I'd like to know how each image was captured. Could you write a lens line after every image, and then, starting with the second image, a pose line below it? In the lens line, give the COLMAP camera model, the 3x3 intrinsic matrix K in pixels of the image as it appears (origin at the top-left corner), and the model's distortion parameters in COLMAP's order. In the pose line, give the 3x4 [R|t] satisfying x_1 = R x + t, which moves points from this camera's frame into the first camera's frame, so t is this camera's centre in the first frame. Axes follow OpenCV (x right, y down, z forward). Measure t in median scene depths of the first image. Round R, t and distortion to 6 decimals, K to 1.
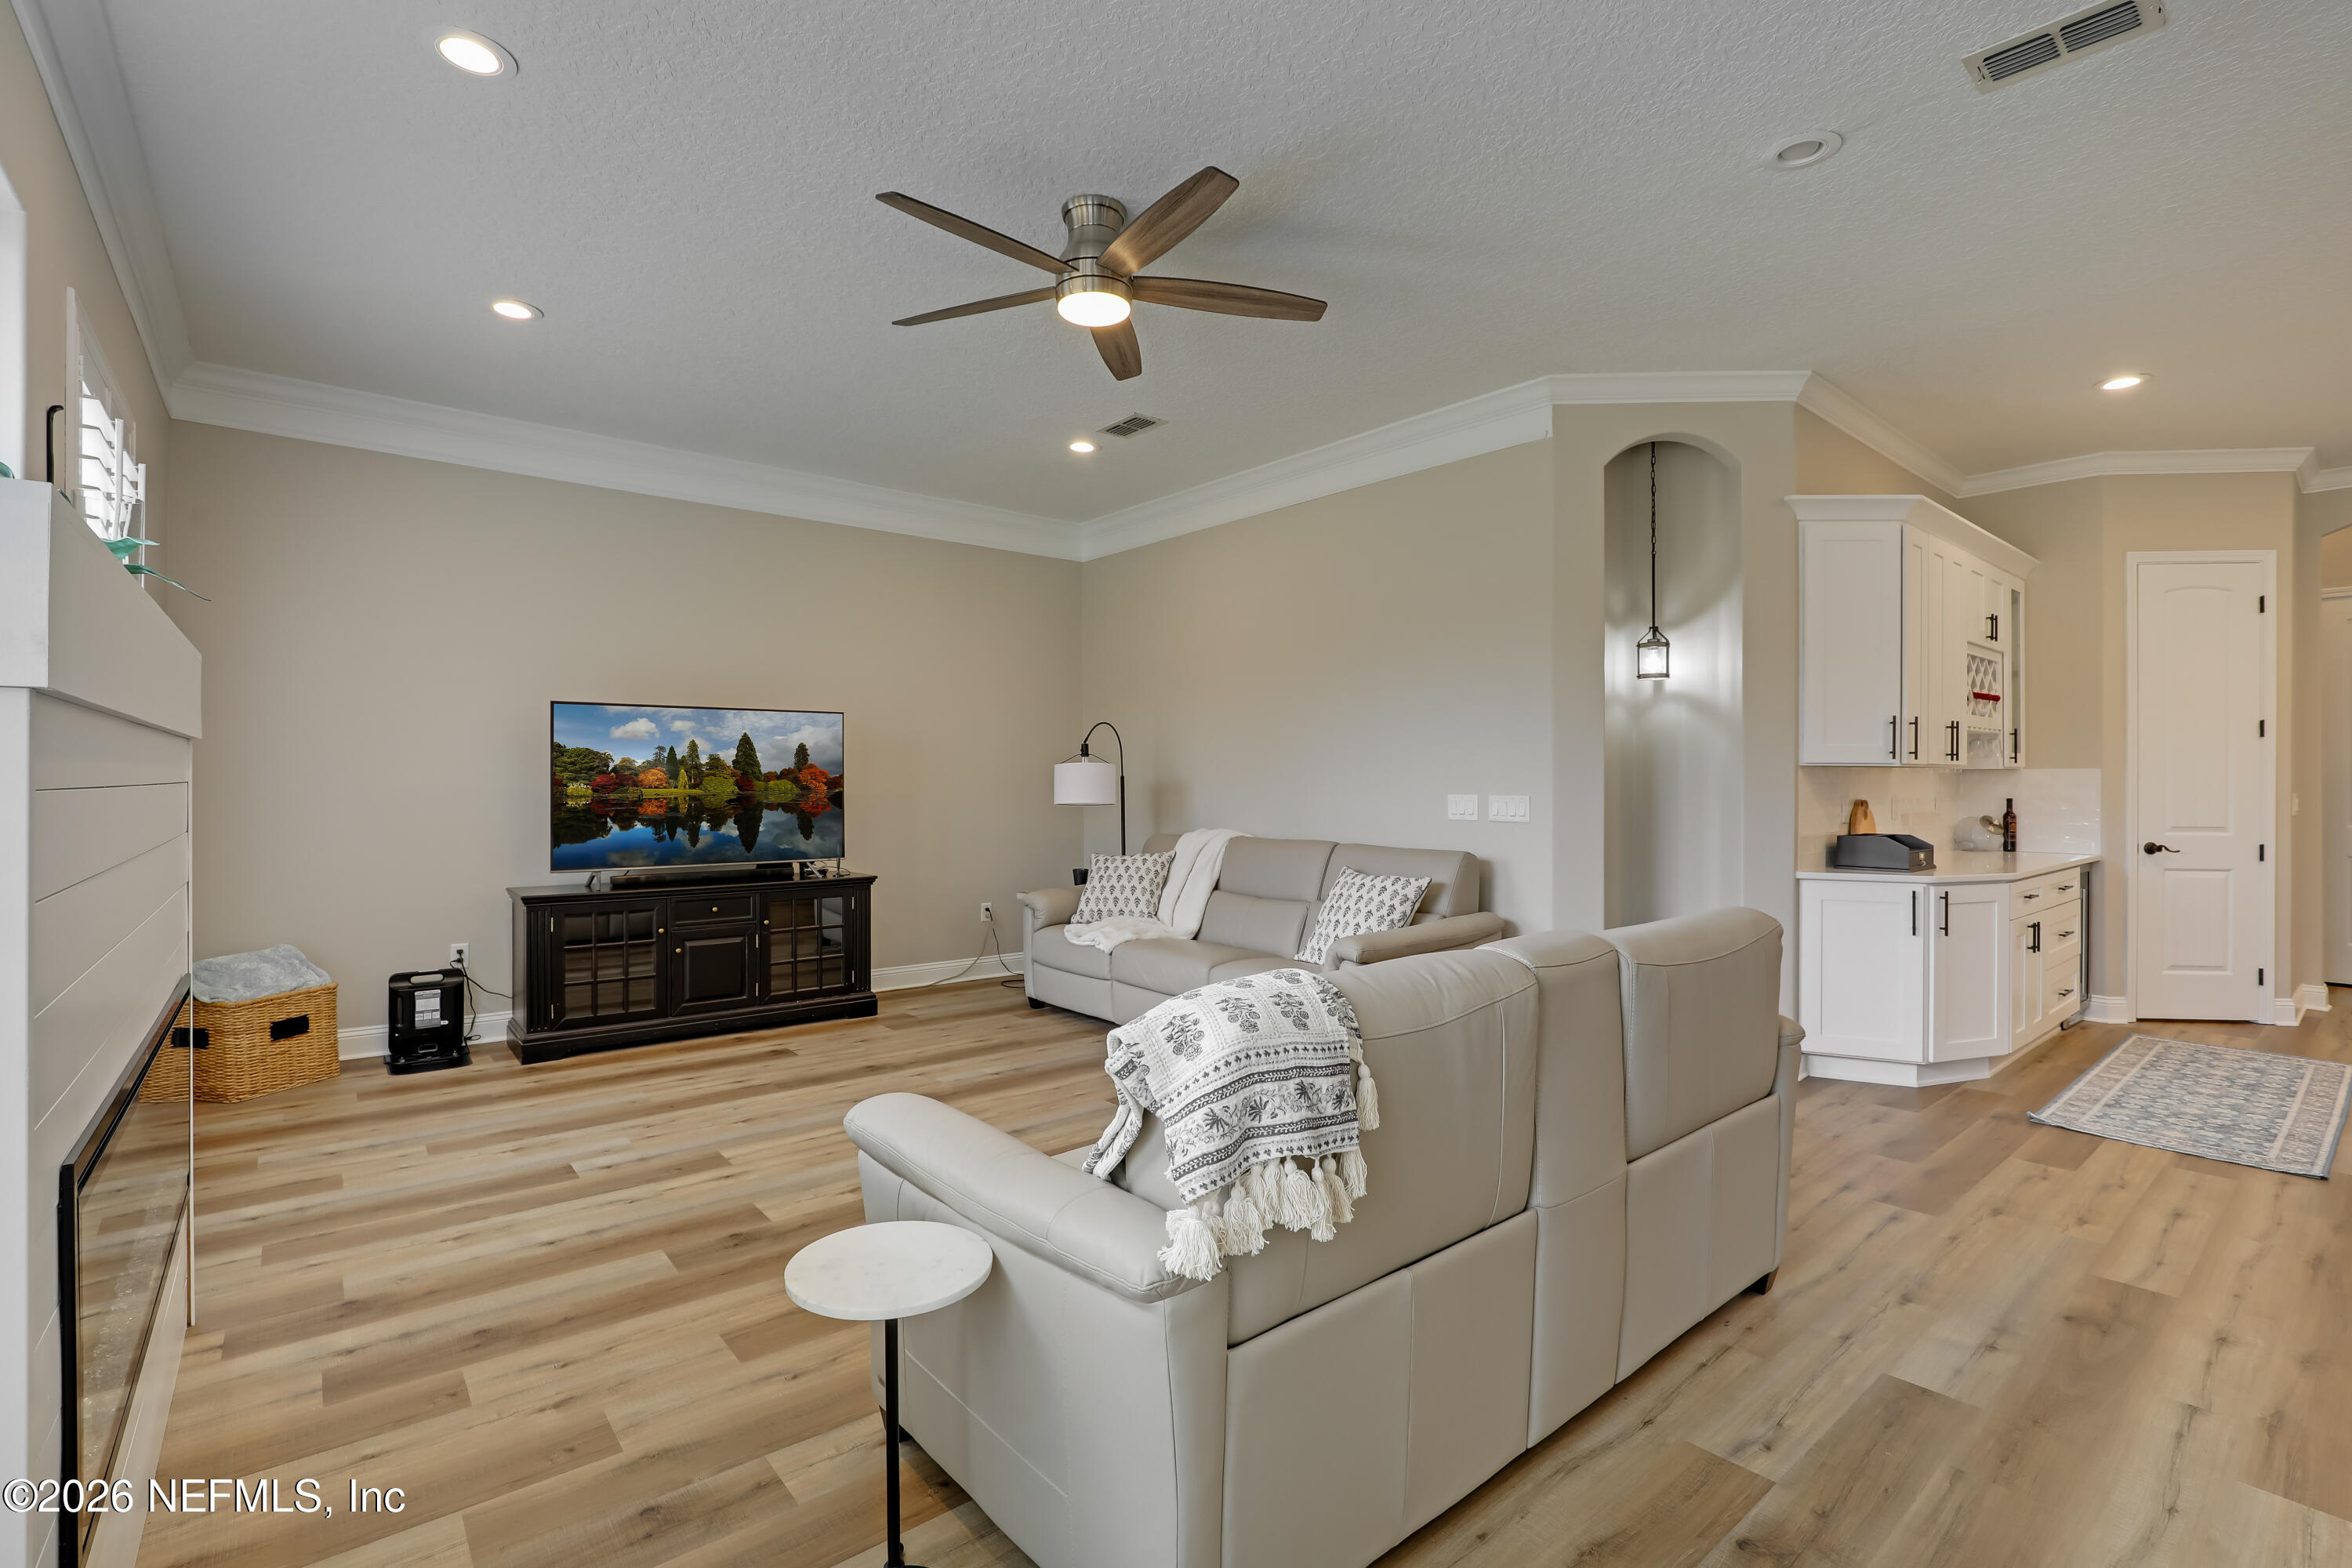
lens RADIAL K [[1081.3, 0, 1171.6], [0, 1081.3, 780.4], [0, 0, 1]] dist [-0.029442, 0.006971]
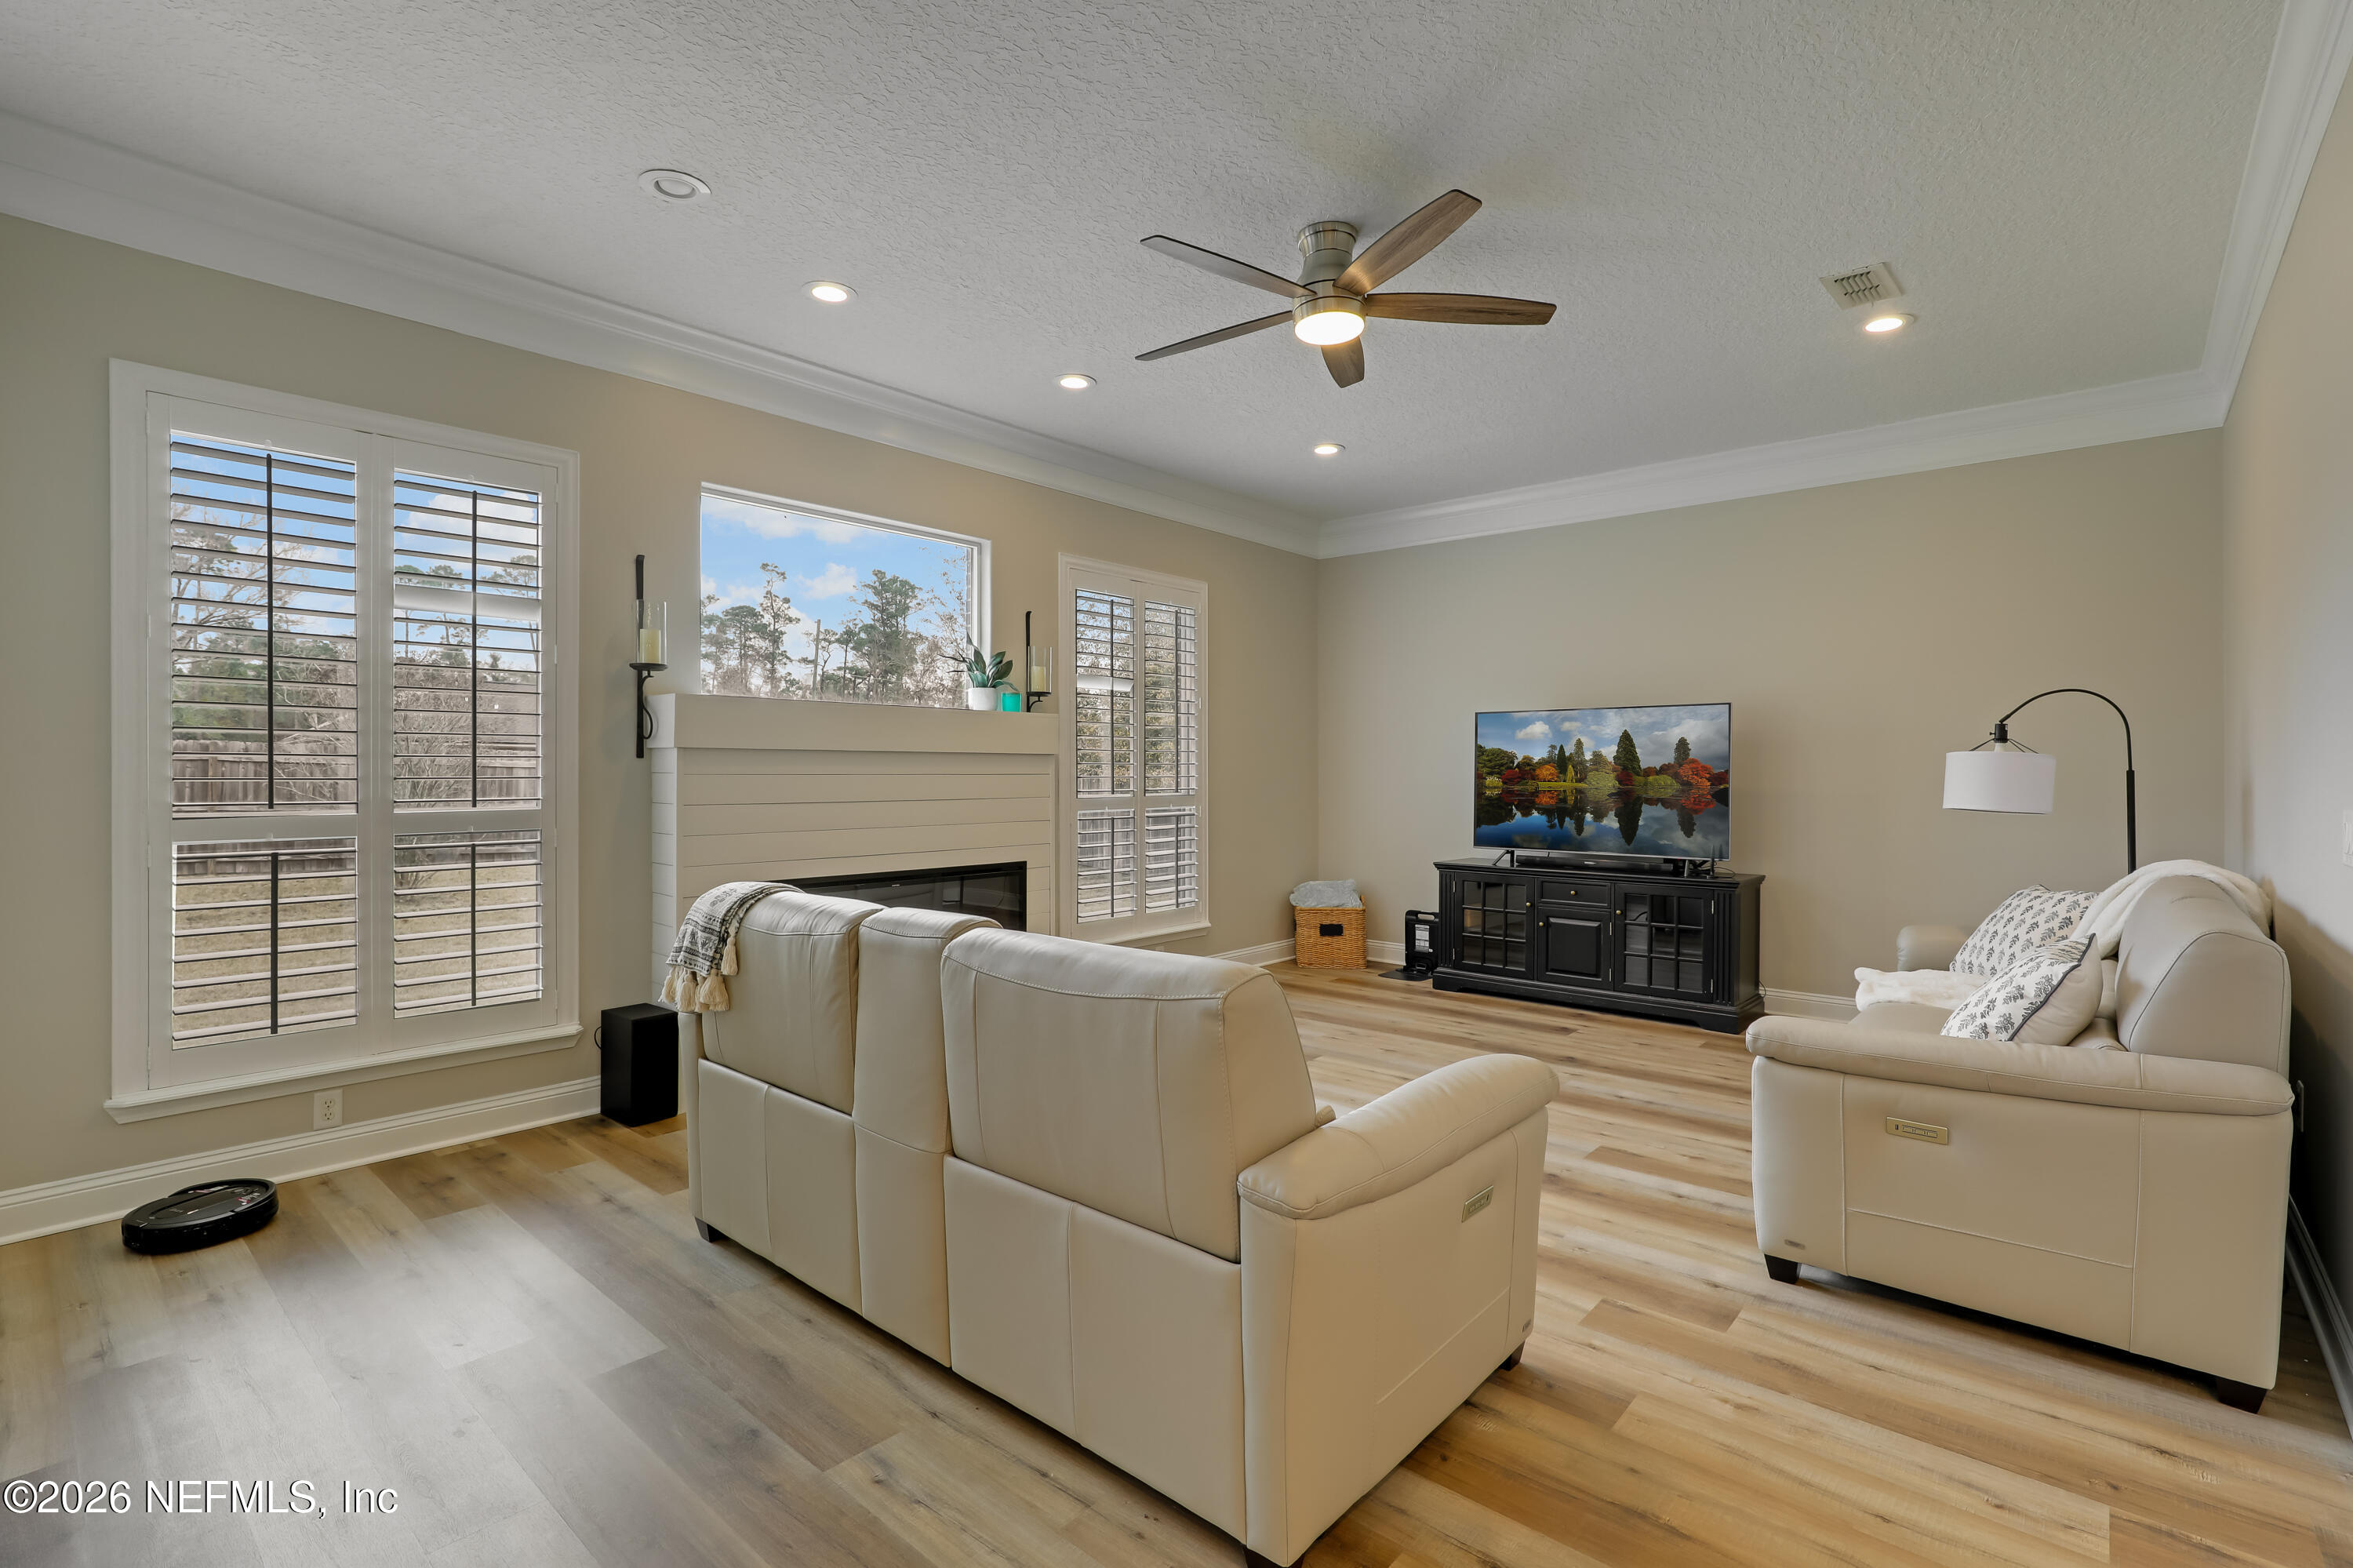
lens RADIAL K [[1072.9, 0, 1174.2], [0, 1072.9, 775.0], [0, 0, 1]] dist [-0.024917, 0.000045]
pose [[0.155001, 0.002004, -0.987912, 0.573328], [-0.005317, 0.999985, 0.001194, 0.000698], [0.987900, 0.005067, 0.155009, 0.417669]]
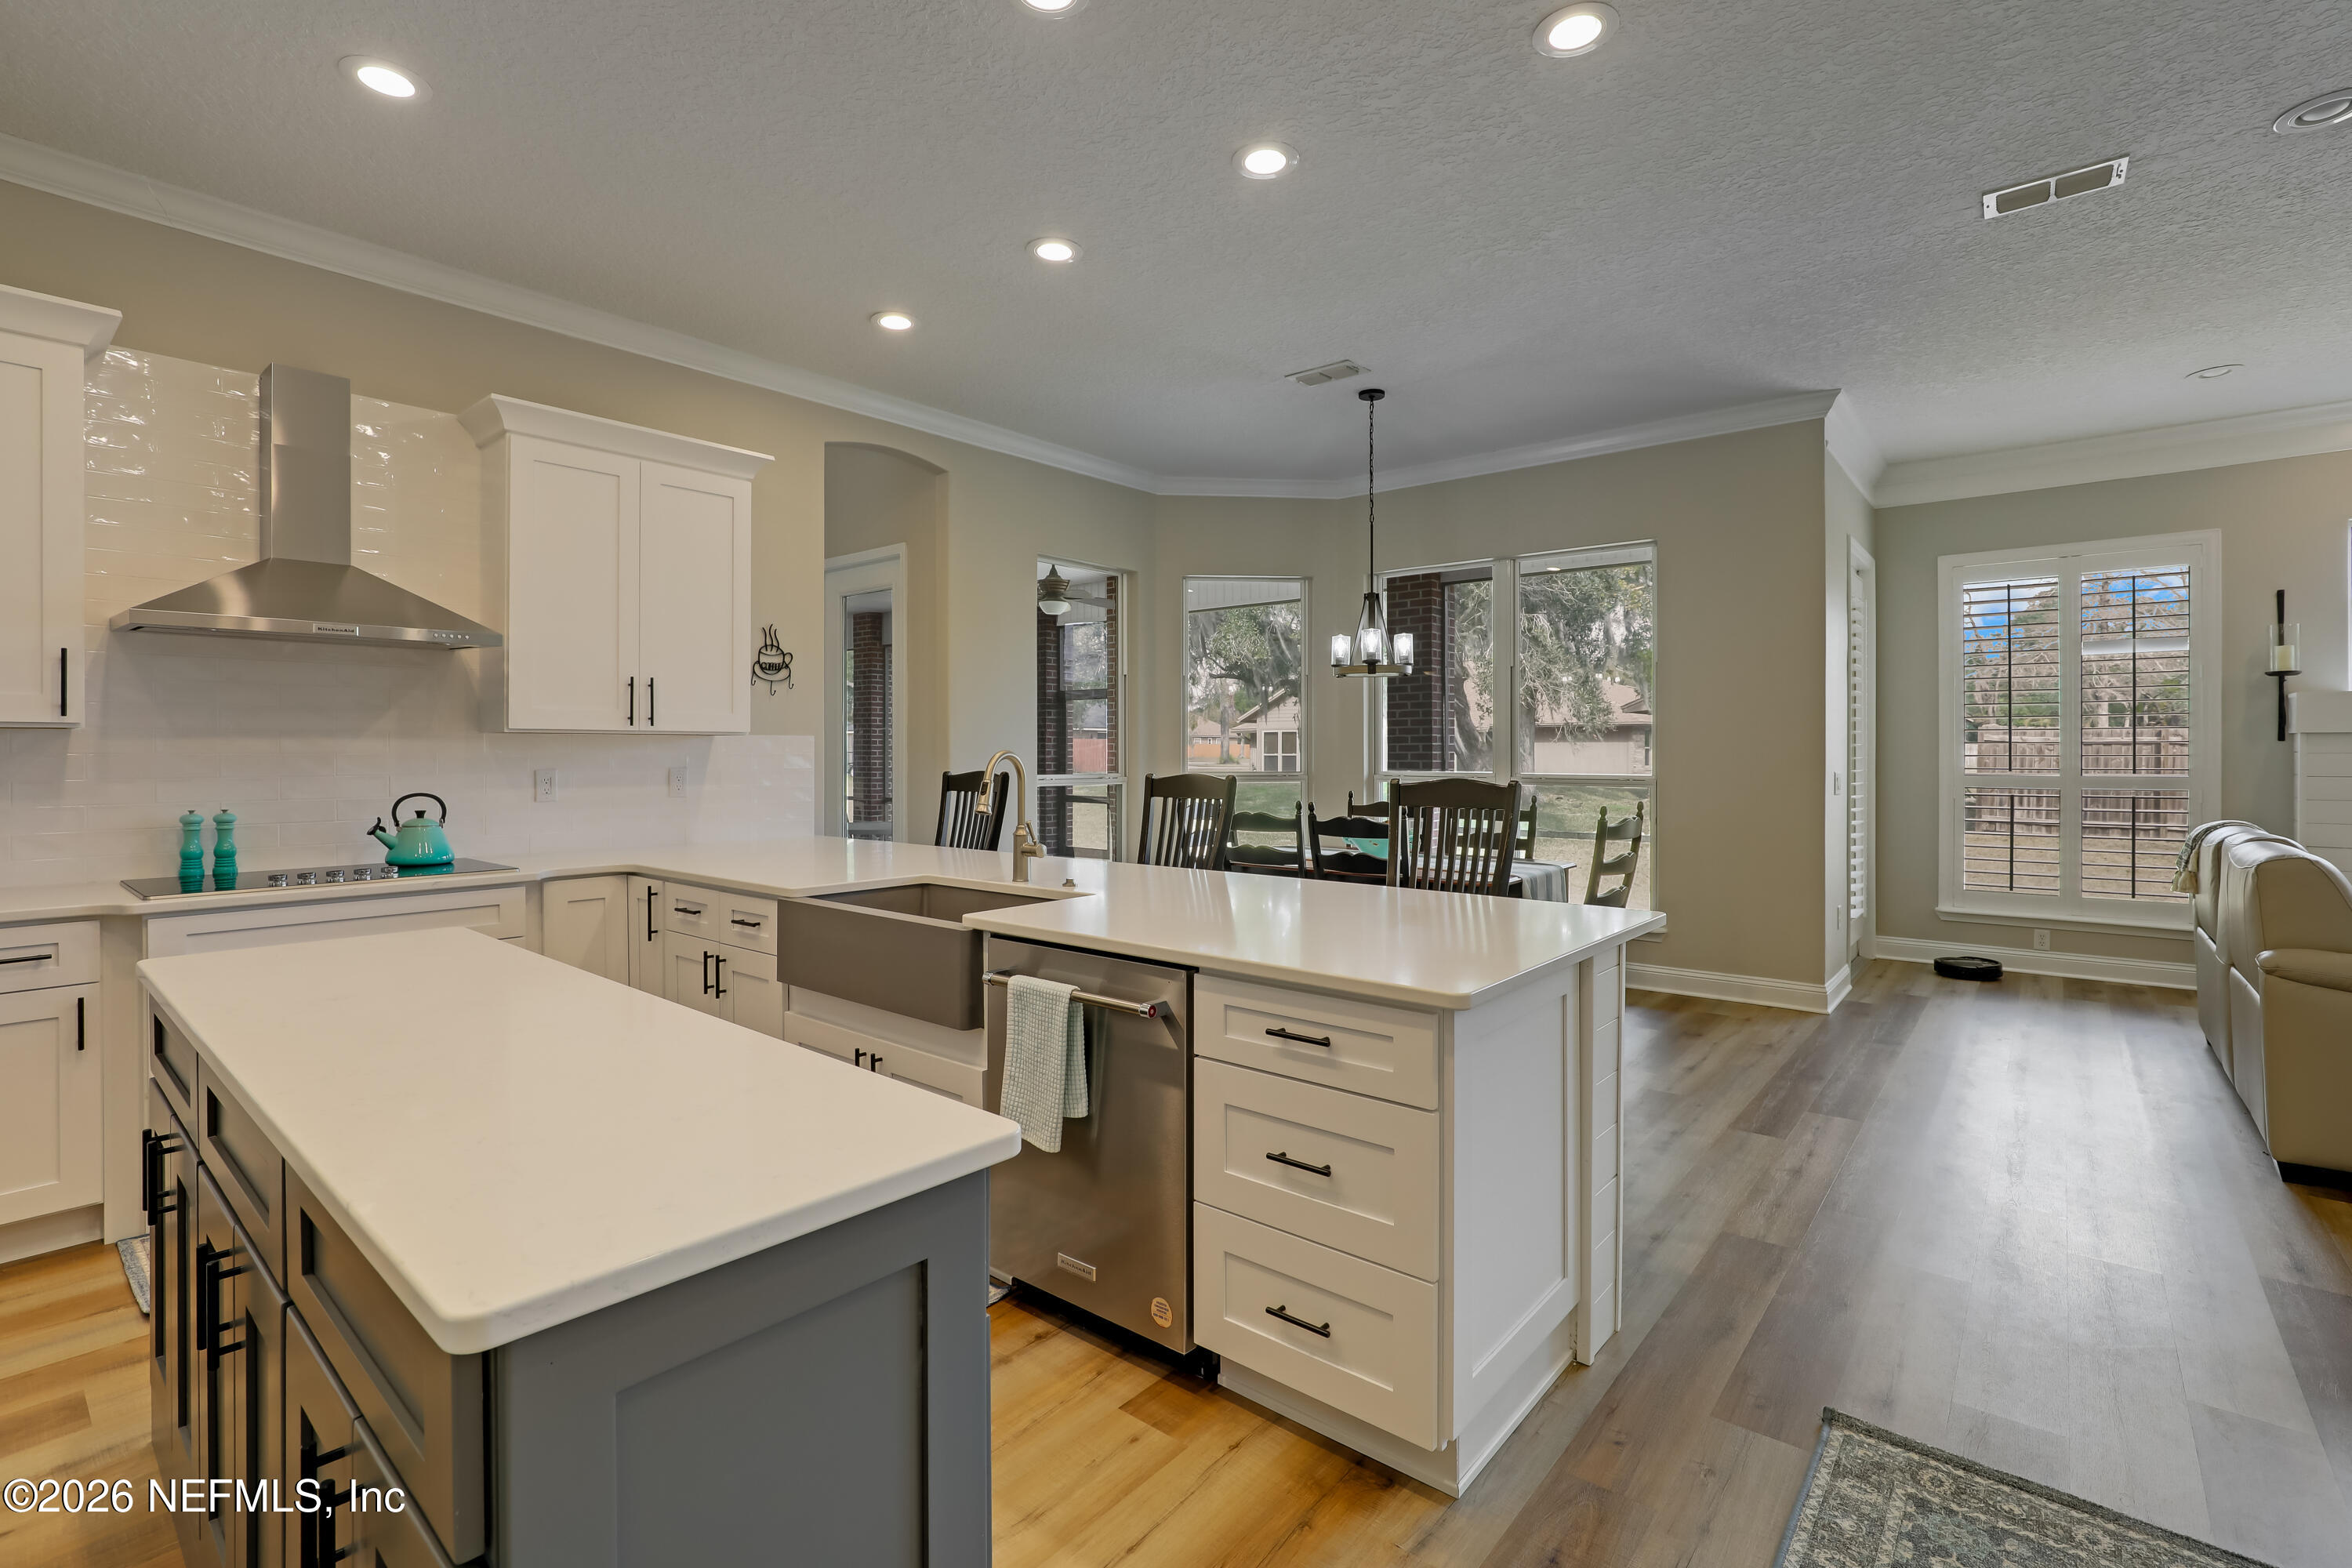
lens RADIAL K [[1062.8, 0, 1174.8], [0, 1062.8, 767.3], [0, 0, 1]] dist [-0.017116, 0.000620]
pose [[-0.984252, 0.002601, -0.176750, 0.977313], [-0.000373, 0.999859, 0.016789, 0.000708], [0.176769, 0.016591, -0.984113, 0.945610]]
